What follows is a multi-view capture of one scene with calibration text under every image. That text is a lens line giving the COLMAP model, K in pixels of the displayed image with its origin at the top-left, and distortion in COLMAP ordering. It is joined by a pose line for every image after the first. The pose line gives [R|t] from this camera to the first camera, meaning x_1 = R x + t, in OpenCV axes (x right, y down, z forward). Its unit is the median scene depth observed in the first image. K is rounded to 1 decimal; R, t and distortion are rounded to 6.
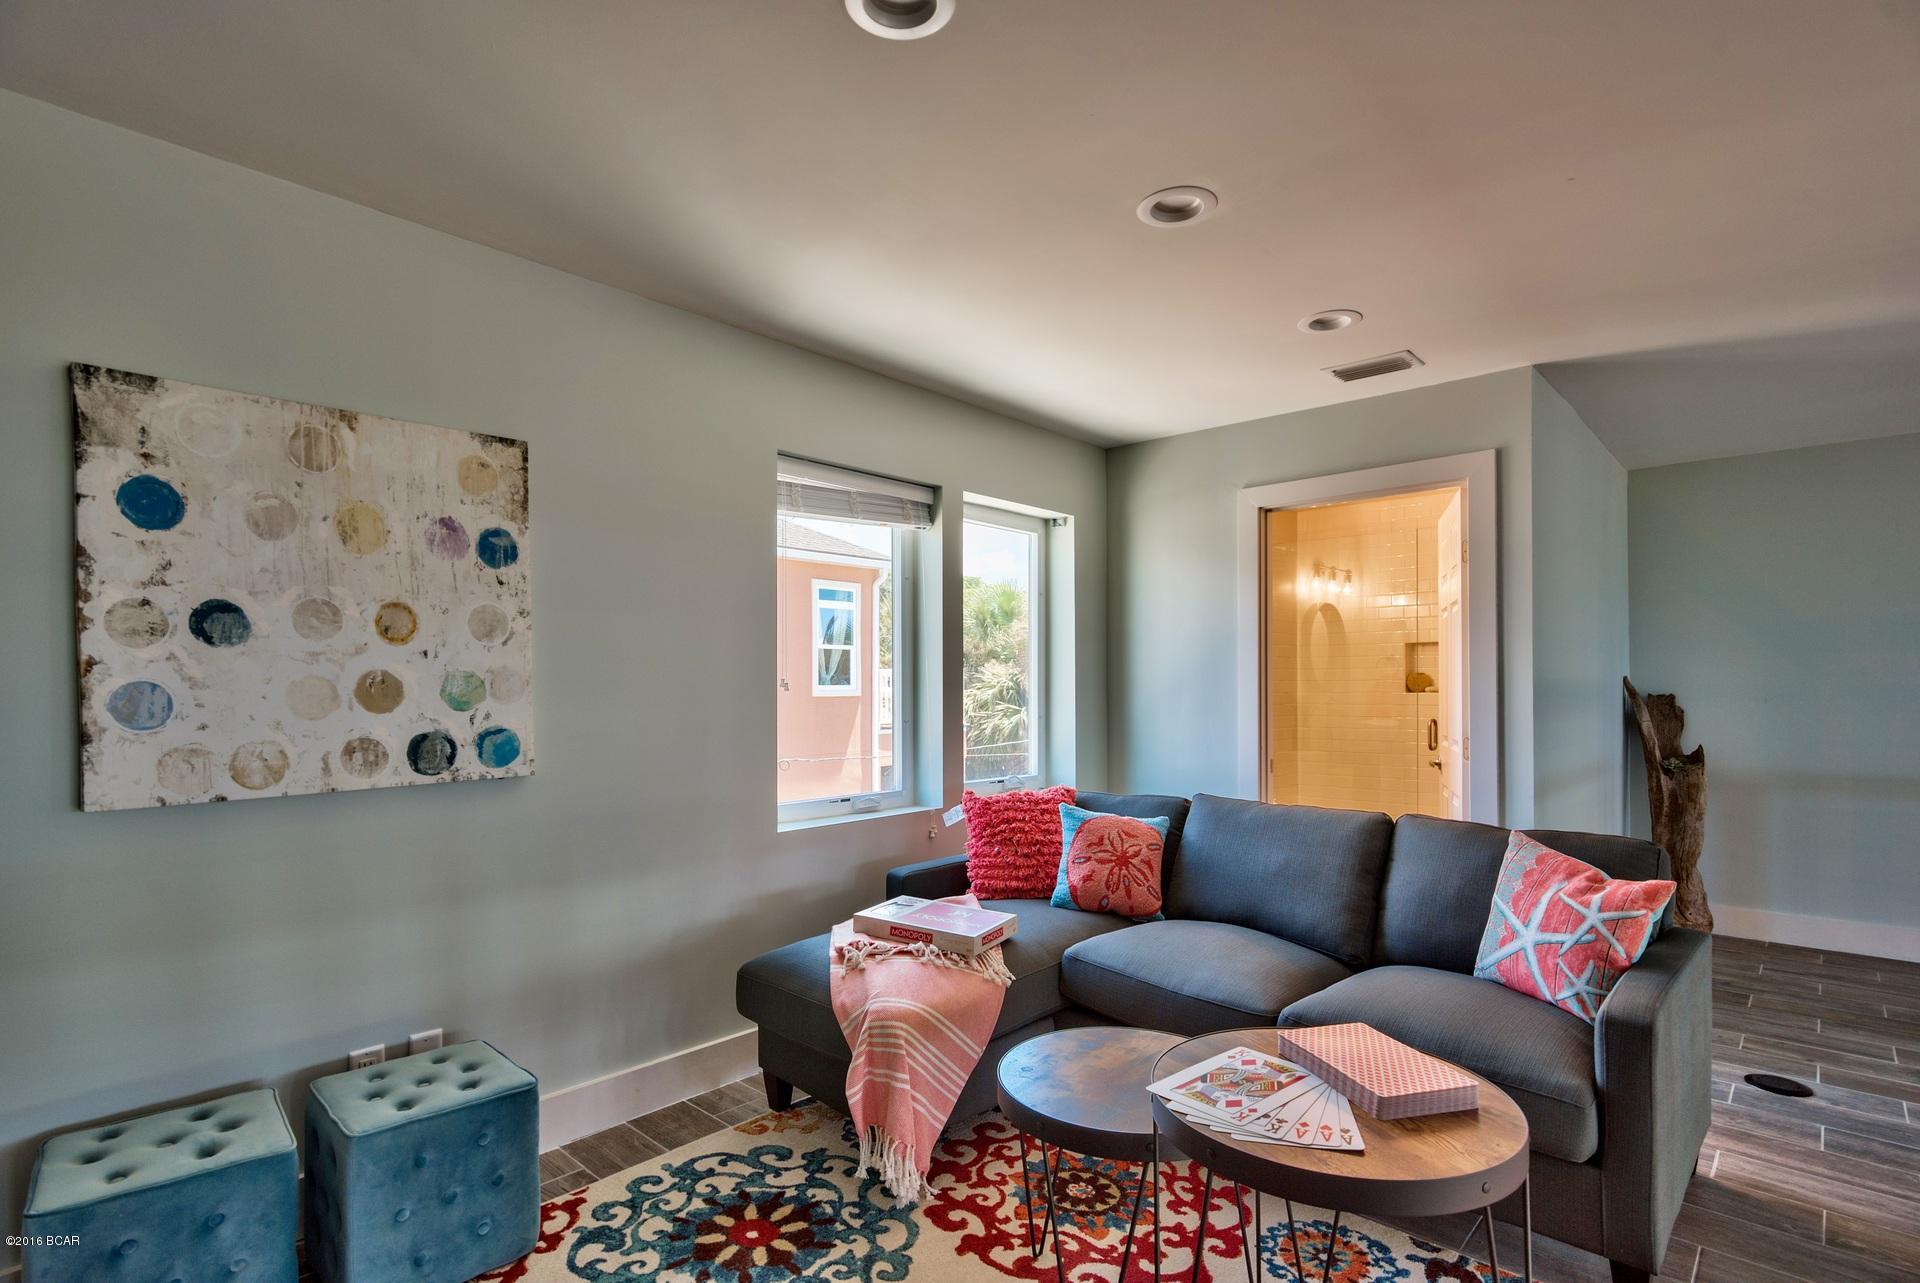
lens RADIAL K [[947.9, 0, 963.0], [0, 947.9, 667.2], [0, 0, 1]] dist [-0.001409, -0.000185]
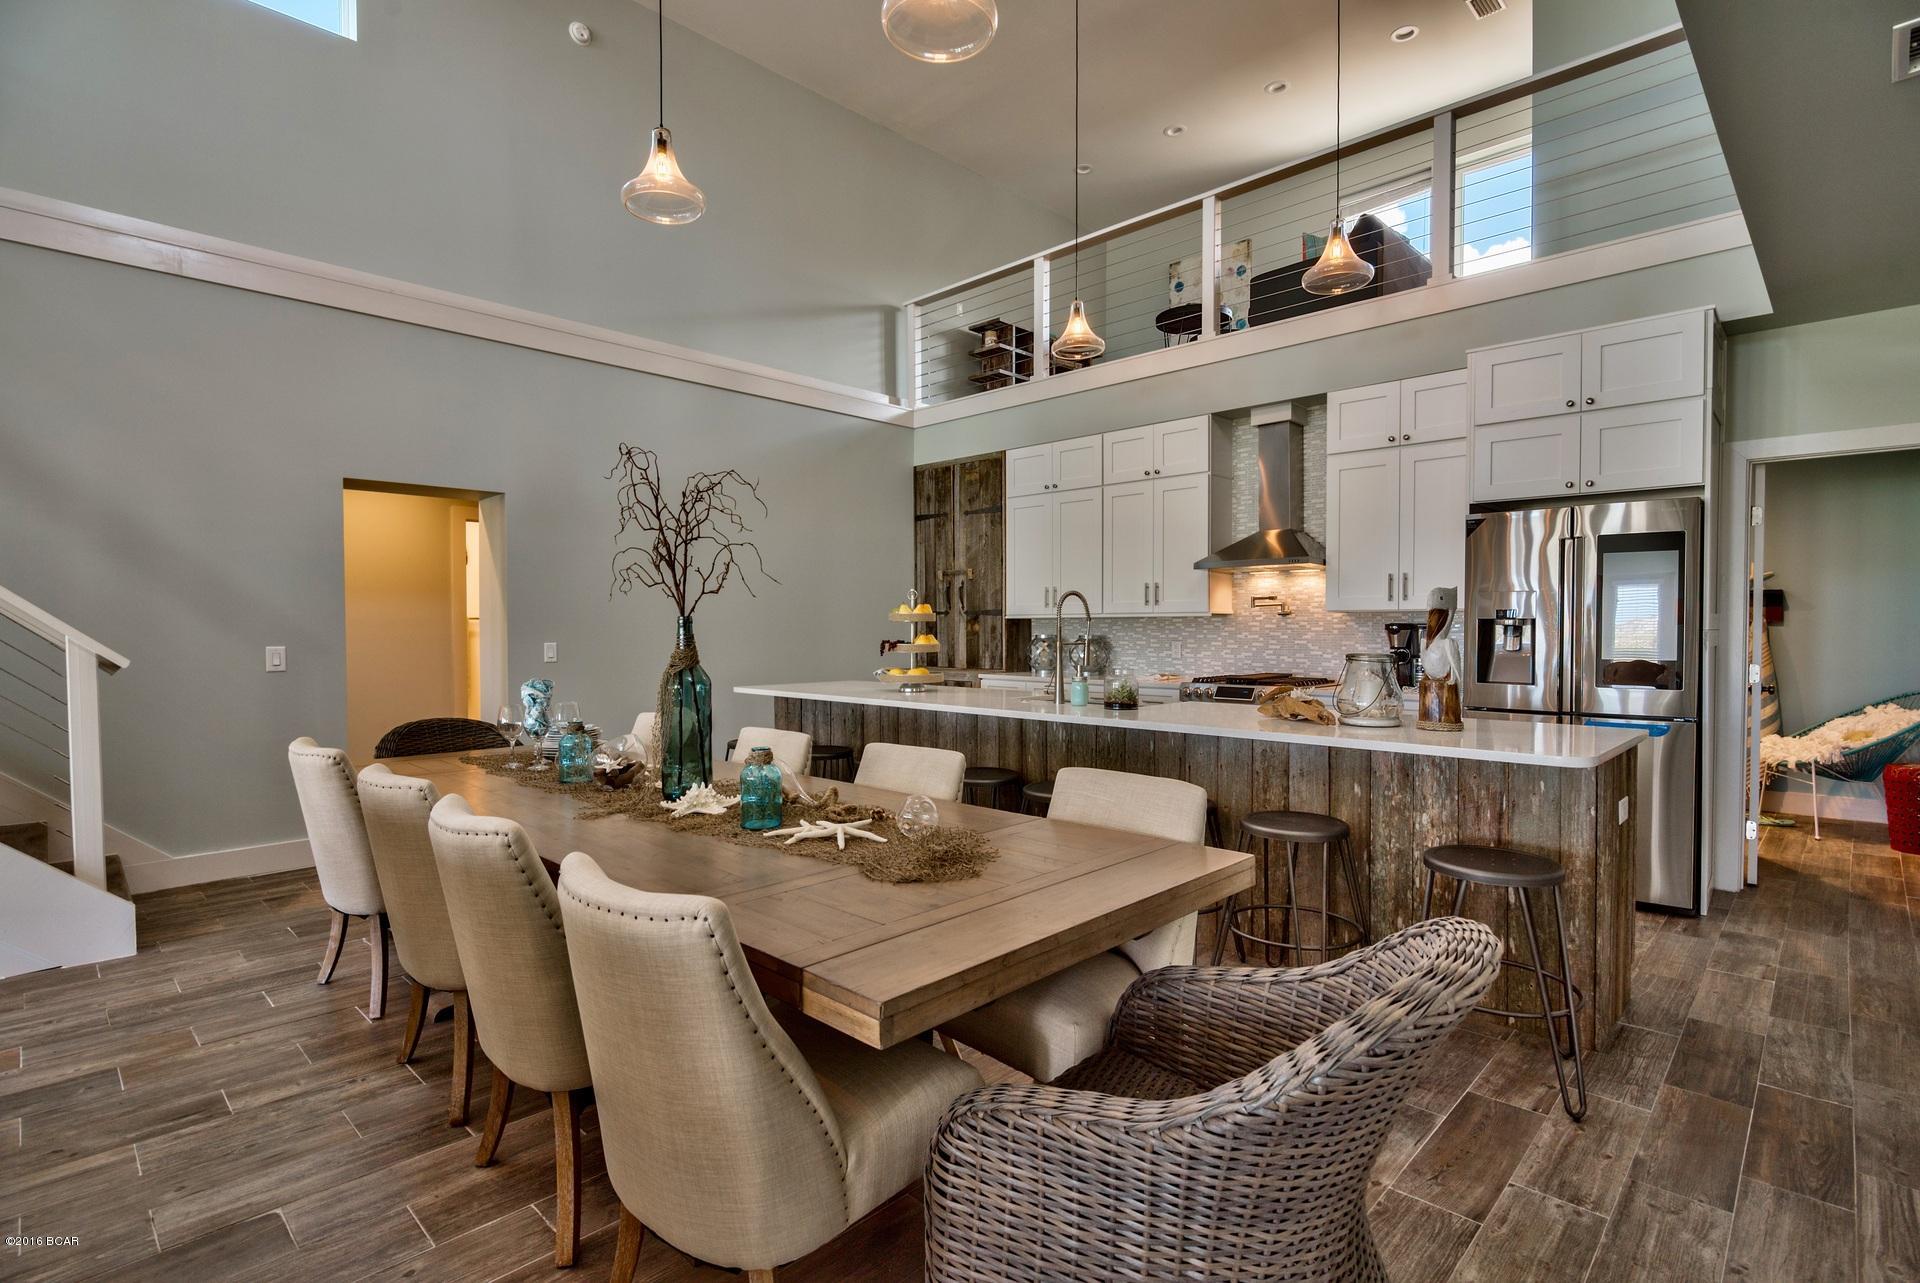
lens RADIAL K [[920.1, 0, 960.8], [0, 920.1, 653.4], [0, 0, 1]] dist [-0.004380, 0.000130]
pose [[-0.034786, 0.024557, -0.999093, 3.376905], [0.011472, 0.999642, 0.024171, 1.351655], [0.999329, -0.010620, -0.035055, -0.002261]]
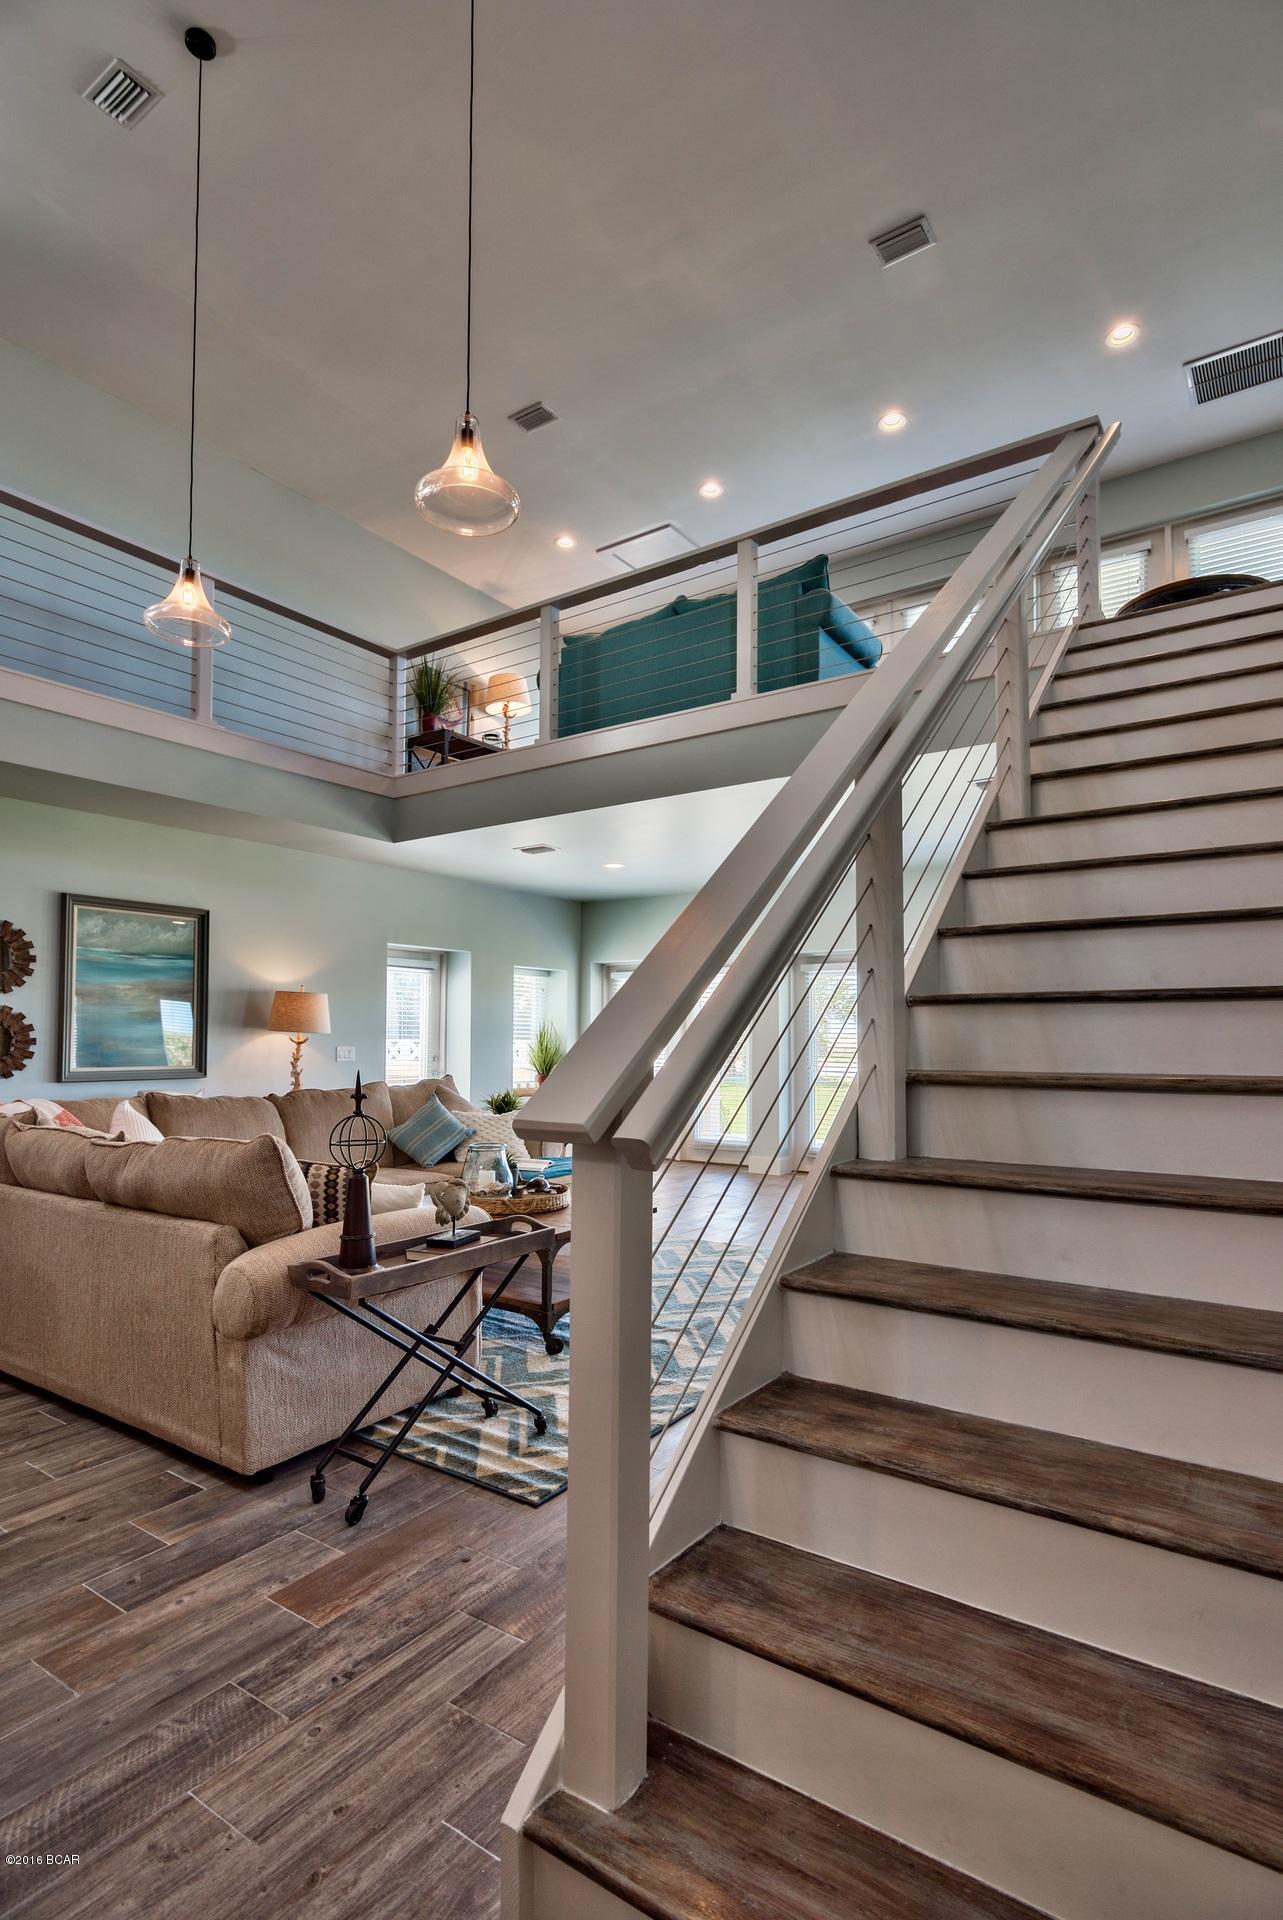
lens RADIAL K [[947.9, 0, 649.4], [0, 947.9, 1001.7], [0, 0, 1]] dist [-0.001409, -0.000185]
pose [[-0.138187, 0.032581, 0.989870, 1.371057], [-0.010544, 0.999354, -0.034366, 1.334791], [-0.990350, -0.015186, -0.137754, -1.416266]]
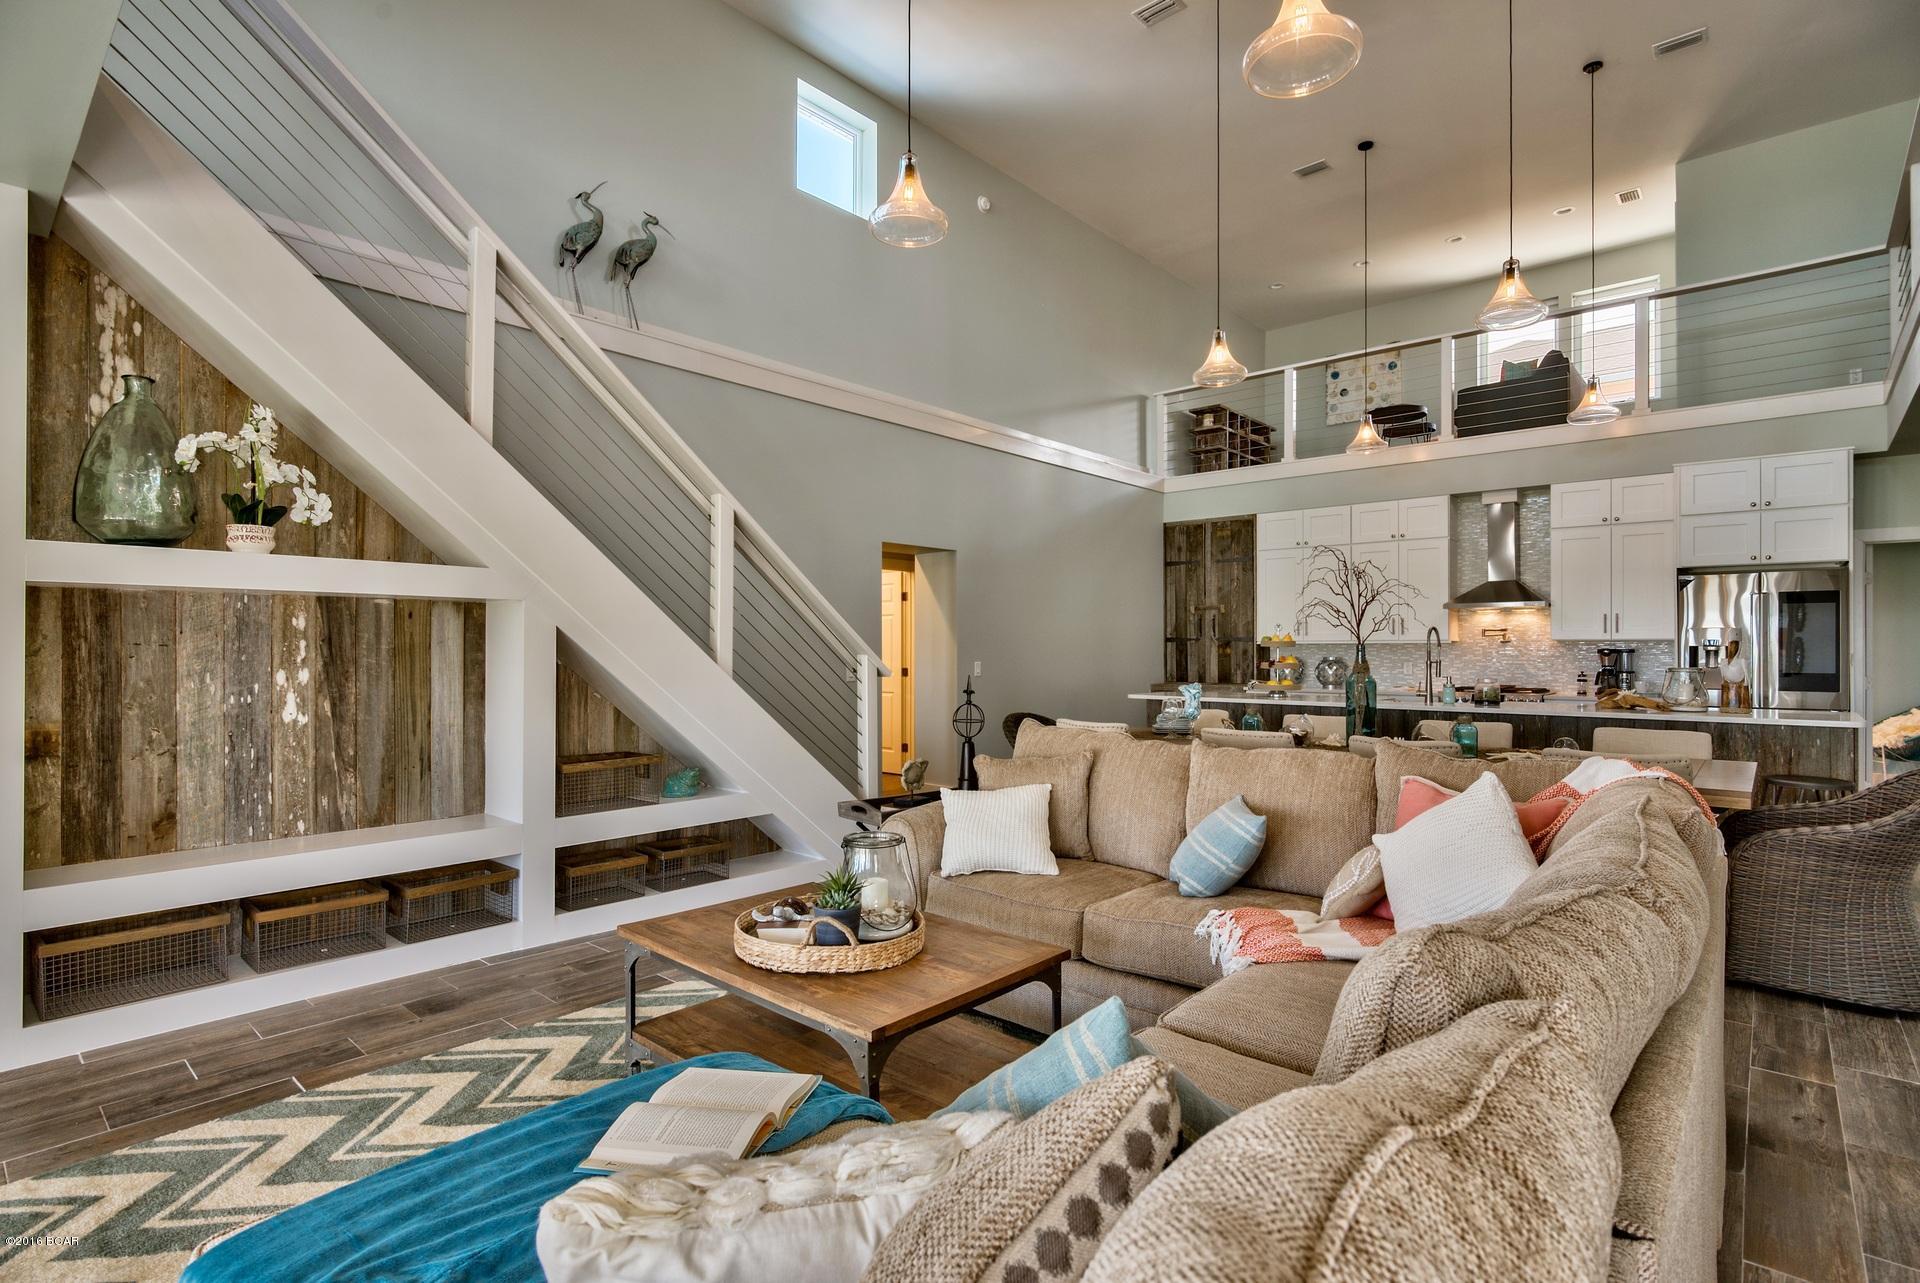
lens RADIAL K [[920.1, 0, 960.8], [0, 920.1, 653.4], [0, 0, 1]] dist [-0.004380, 0.000130]
pose [[0.011971, 0.000010, -0.999928, 4.231662], [0.009395, 0.999956, 0.000122, 1.339856], [0.999884, -0.009396, 0.011970, -1.267839]]
